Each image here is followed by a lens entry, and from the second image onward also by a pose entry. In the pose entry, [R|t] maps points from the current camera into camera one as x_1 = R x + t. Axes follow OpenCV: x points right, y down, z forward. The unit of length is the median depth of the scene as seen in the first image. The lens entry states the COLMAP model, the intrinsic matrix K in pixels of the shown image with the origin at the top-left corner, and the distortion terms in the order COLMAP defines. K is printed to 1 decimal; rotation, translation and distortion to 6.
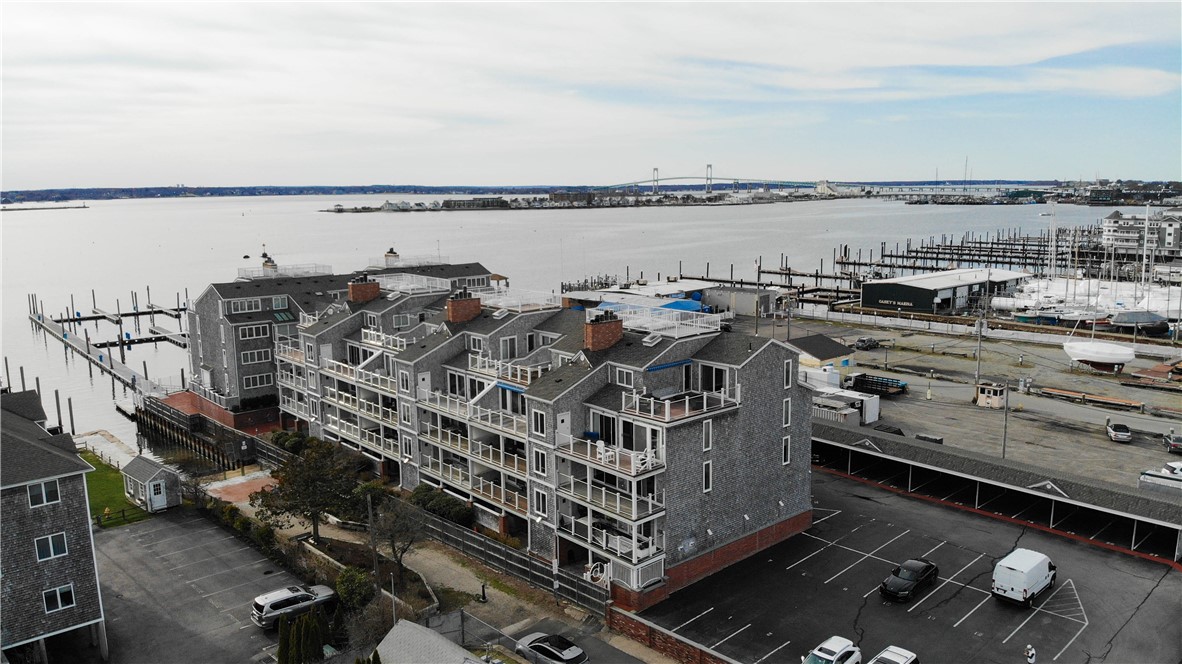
lens RADIAL K [[855.8, 0, 591.0], [0, 855.8, 332.0], [0, 0, 1]] dist [0.141381, -0.287840]
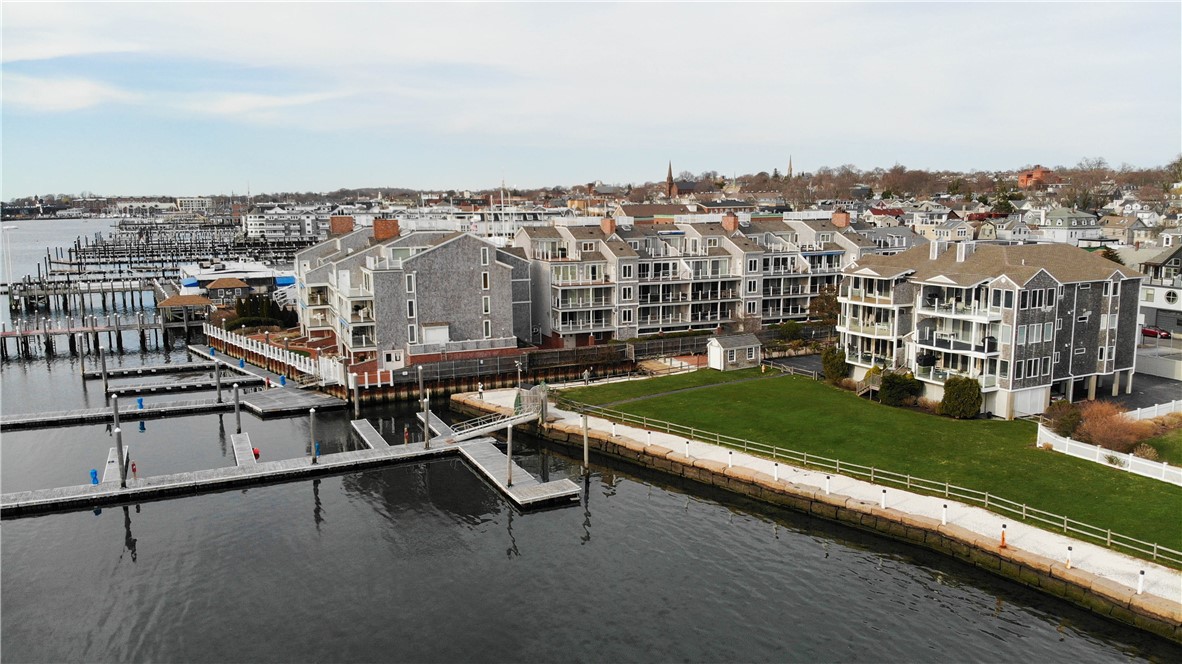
lens RADIAL K [[855.6, 0, 596.8], [0, 855.6, 338.0], [0, 0, 1]] dist [0.202413, -0.432551]
pose [[0.325310, -0.144060, 0.934569, -0.398303], [0.160665, 0.982378, 0.095505, -0.002269], [-0.931858, 0.119084, 0.342723, 0.161695]]
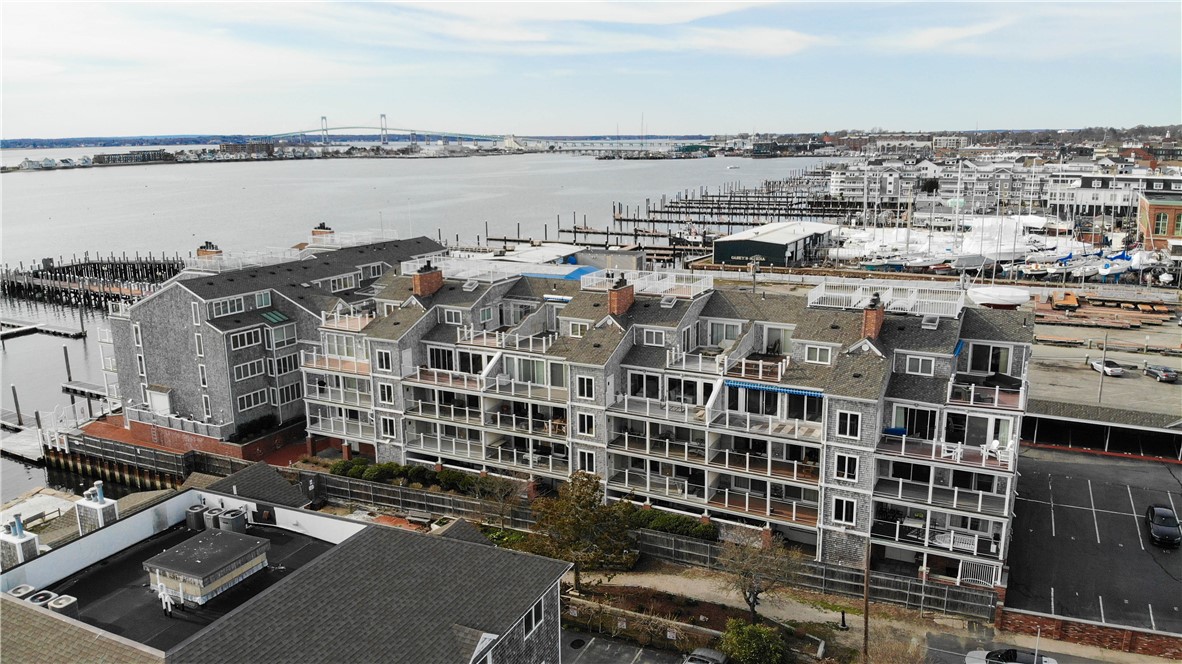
lens RADIAL K [[855.6, 0, 596.8], [0, 855.6, 338.0], [0, 0, 1]] dist [0.202413, -0.432551]
pose [[0.931402, -0.079299, 0.355248, -0.111879], [0.058225, 0.995871, 0.069643, -0.011342], [-0.359304, -0.044181, 0.932174, 0.044589]]
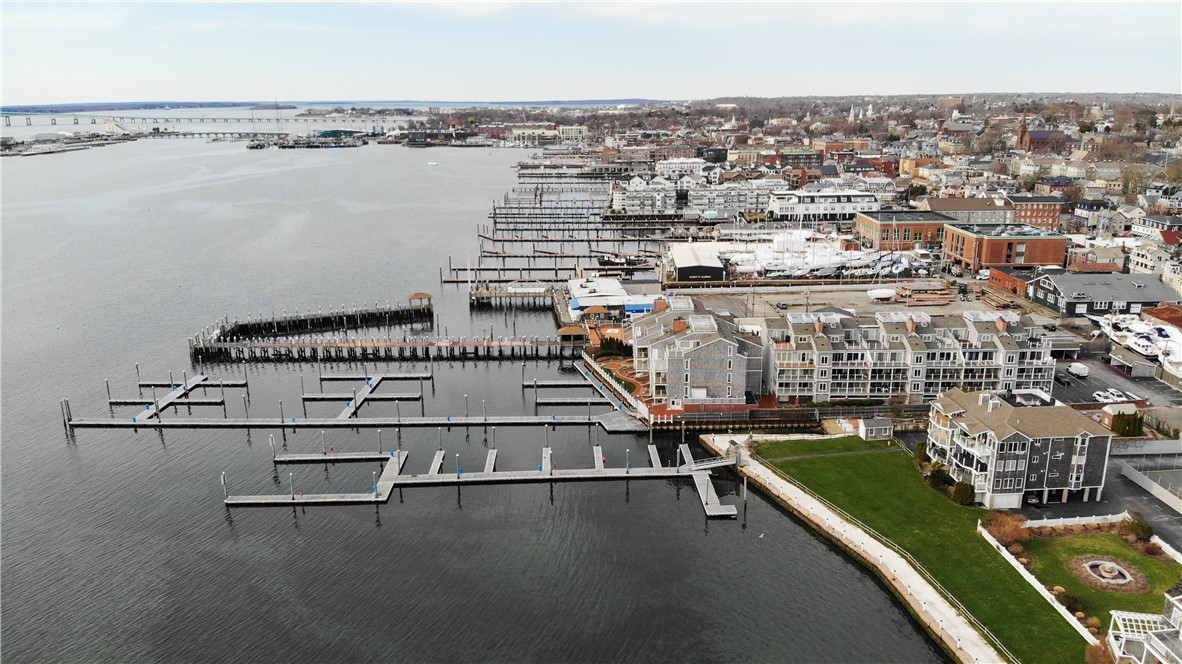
lens RADIAL K [[855.6, 0, 596.8], [0, 855.6, 338.0], [0, 0, 1]] dist [0.202413, -0.432551]
pose [[0.667456, -0.191074, 0.719717, -0.551725], [0.125411, 0.981557, 0.144284, -0.100049], [-0.734012, -0.006043, 0.679109, 0.005461]]
